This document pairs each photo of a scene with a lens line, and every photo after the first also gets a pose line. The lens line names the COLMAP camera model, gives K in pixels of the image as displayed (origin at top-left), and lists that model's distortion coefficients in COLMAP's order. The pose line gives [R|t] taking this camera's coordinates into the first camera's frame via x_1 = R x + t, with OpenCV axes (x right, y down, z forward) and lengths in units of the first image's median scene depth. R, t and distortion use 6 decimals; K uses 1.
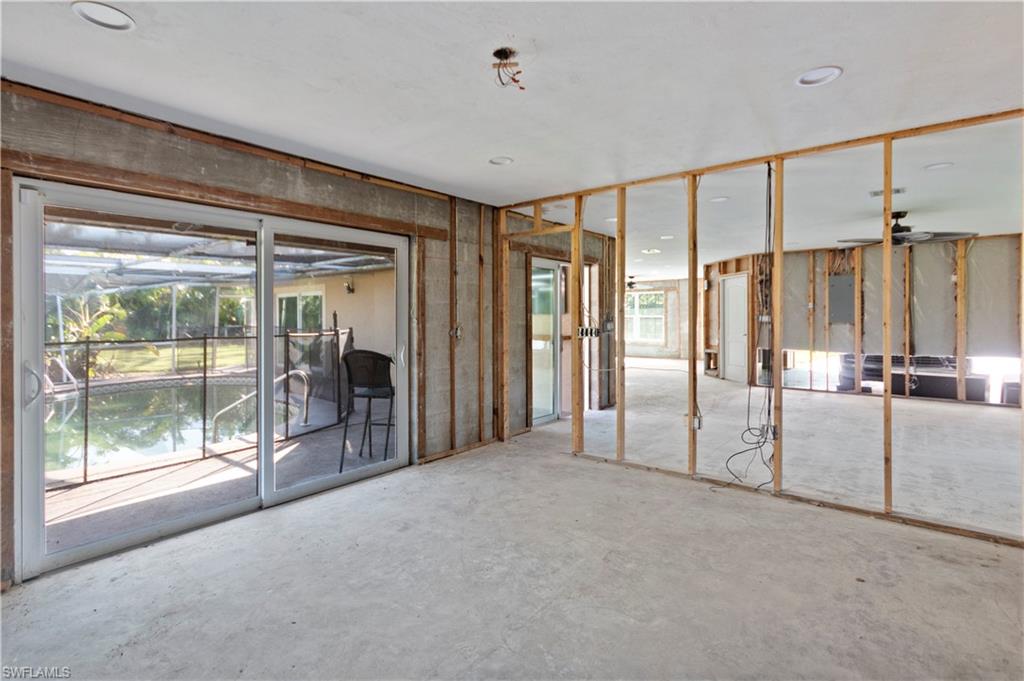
lens RADIAL K [[485.8, 0, 513.0], [0, 485.8, 319.7], [0, 0, 1]] dist [0.033577, 0.000001]
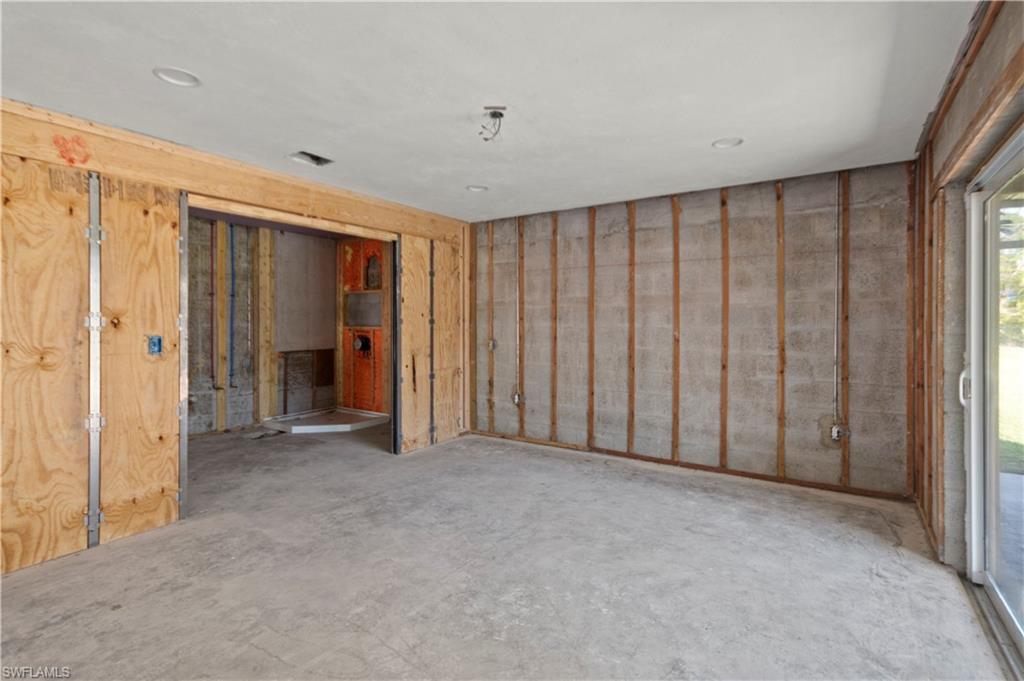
lens RADIAL K [[485.8, 0, 513.0], [0, 485.8, 319.7], [0, 0, 1]] dist [0.033577, 0.000001]
pose [[-0.995724, 0.003020, -0.092327, 0.046936], [0.002539, 0.999983, 0.005328, -0.014818], [0.092341, 0.005071, -0.995714, 1.944330]]
